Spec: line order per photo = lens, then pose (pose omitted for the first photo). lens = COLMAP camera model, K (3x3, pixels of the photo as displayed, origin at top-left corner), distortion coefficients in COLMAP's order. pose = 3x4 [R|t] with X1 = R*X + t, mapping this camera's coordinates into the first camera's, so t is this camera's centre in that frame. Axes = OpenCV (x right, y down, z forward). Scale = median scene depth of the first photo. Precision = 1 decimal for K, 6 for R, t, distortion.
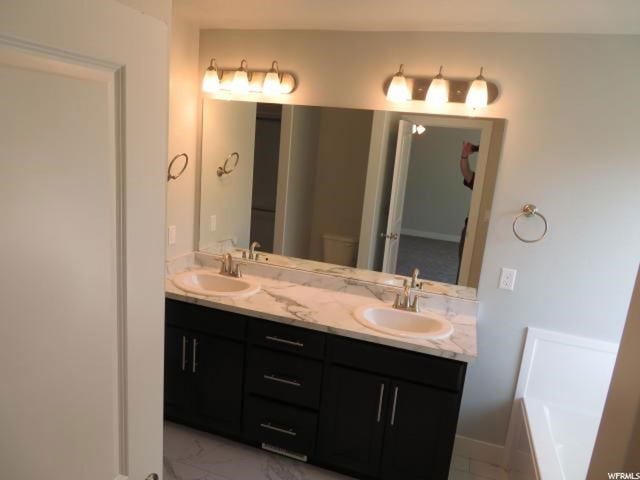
lens RADIAL K [[460.7, 0, 319.5], [0, 460.7, 241.1], [0, 0, 1]] dist [-0.004988, -0.003797]
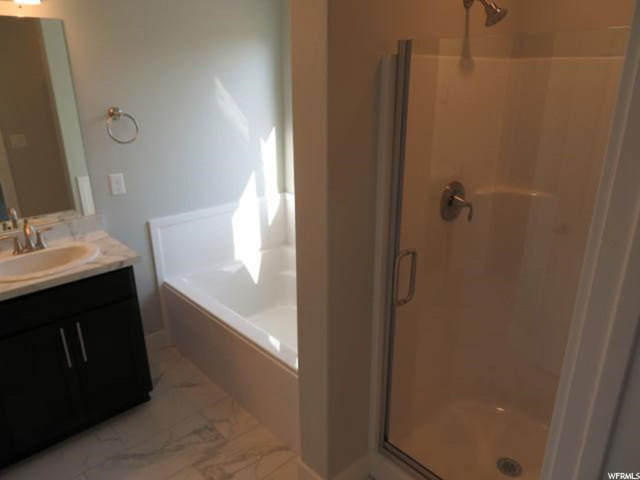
lens RADIAL K [[460.7, 0, 320.0], [0, 460.7, 239.7], [0, 0, 1]] dist [-0.004988, -0.003797]
pose [[0.483208, -0.375827, 0.790736, -0.244038], [0.239159, 0.925488, 0.293726, 0.003140], [-0.842207, 0.047181, 0.537086, 0.066349]]
